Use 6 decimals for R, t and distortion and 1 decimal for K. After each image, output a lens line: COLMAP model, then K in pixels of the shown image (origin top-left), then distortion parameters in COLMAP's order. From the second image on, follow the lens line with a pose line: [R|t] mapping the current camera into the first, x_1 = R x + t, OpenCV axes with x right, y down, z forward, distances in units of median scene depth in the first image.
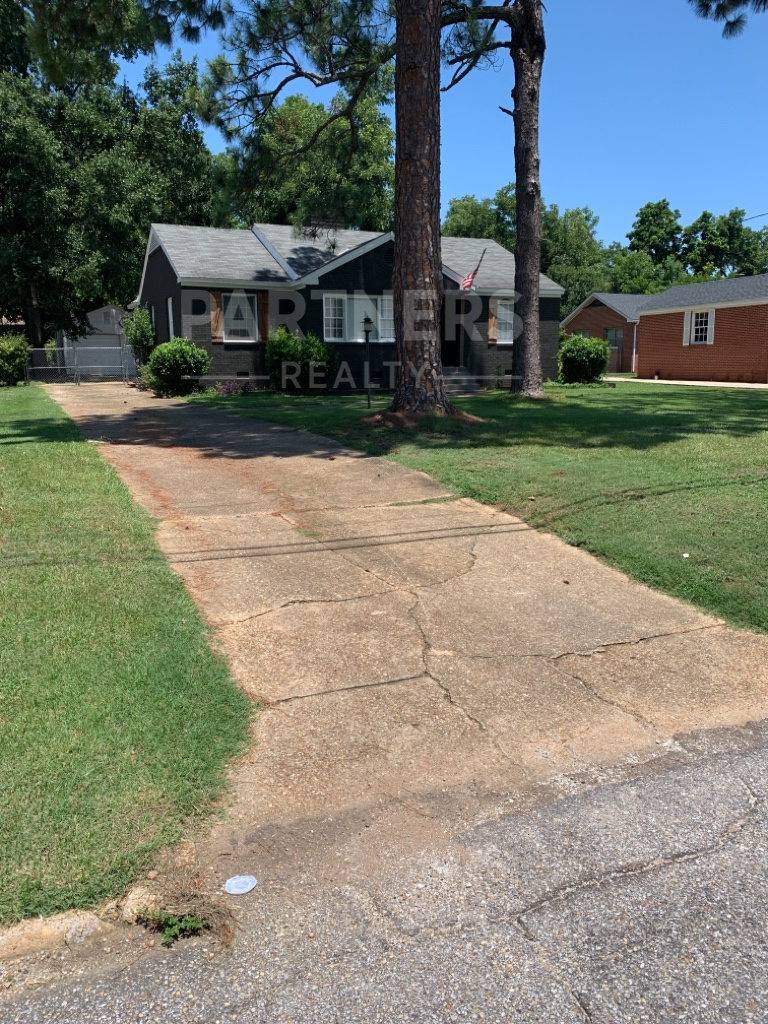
lens RADIAL K [[782.4, 0, 384.0], [0, 782.4, 512.0], [0, 0, 1]] dist [0.028532, 0.000329]
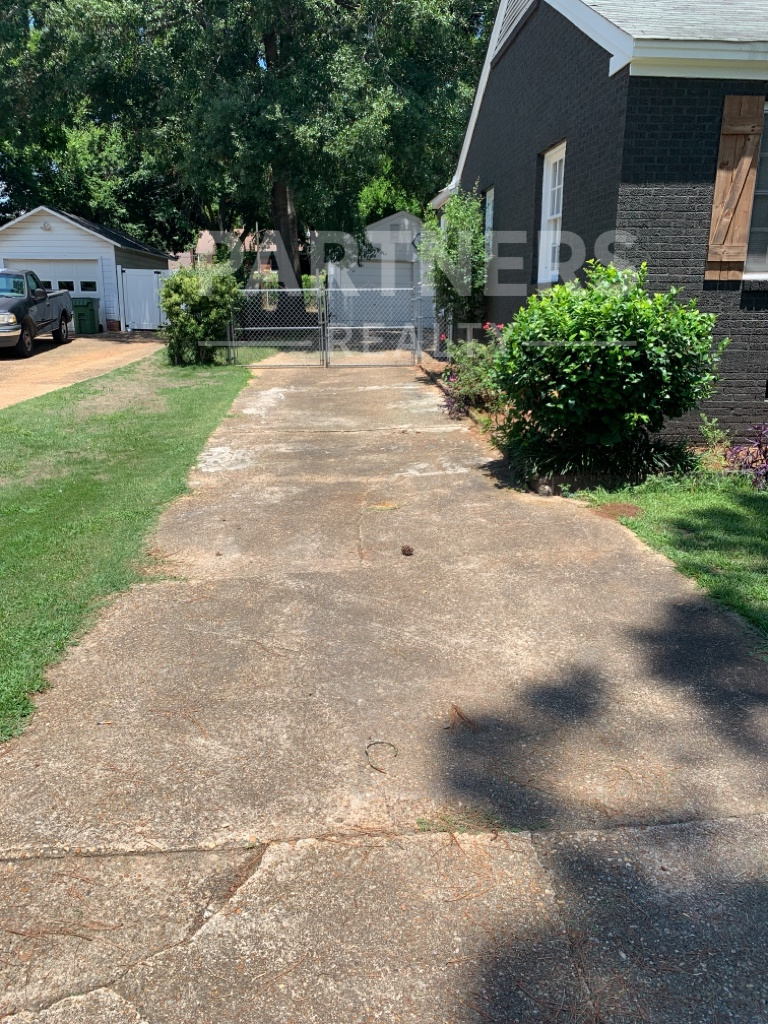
lens RADIAL K [[782.4, 0, 384.0], [0, 782.4, 512.0], [0, 0, 1]] dist [0.028532, 0.000329]
pose [[0.938151, 0.104030, -0.330228, -0.187744], [-0.075218, 0.992251, 0.098895, -0.125311], [0.337957, -0.067940, 0.938706, 0.562905]]
